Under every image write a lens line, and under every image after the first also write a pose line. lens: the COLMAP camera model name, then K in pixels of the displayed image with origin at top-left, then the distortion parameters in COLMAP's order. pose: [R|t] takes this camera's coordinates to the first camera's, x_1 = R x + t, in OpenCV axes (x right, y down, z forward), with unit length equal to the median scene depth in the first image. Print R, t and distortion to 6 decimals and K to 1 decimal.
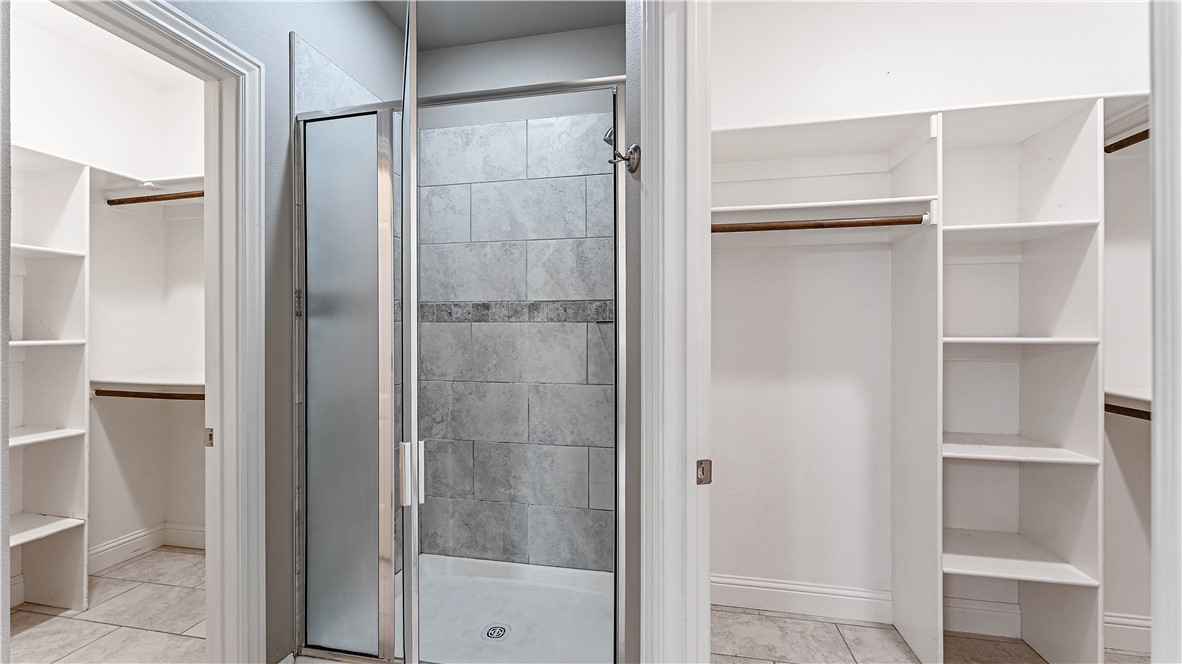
lens RADIAL K [[481.1, 0, 584.2], [0, 481.1, 333.0], [0, 0, 1]] dist [0.001376, -0.000453]
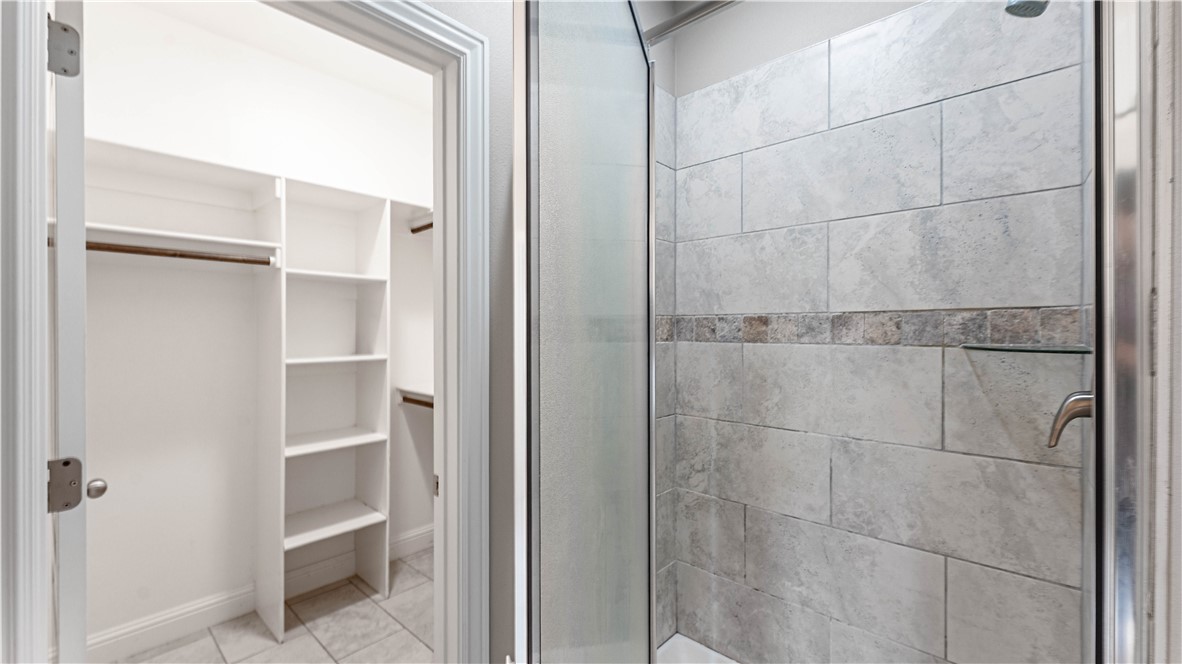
lens RADIAL K [[481.1, 0, 583.1], [0, 481.1, 331.3], [0, 0, 1]] dist [0.001376, -0.000453]
pose [[0.859075, 0.000792, -0.511849, -0.069787], [-0.001941, 0.999997, -0.001711, -0.038492], [0.511846, 0.002464, 0.859074, 0.252878]]
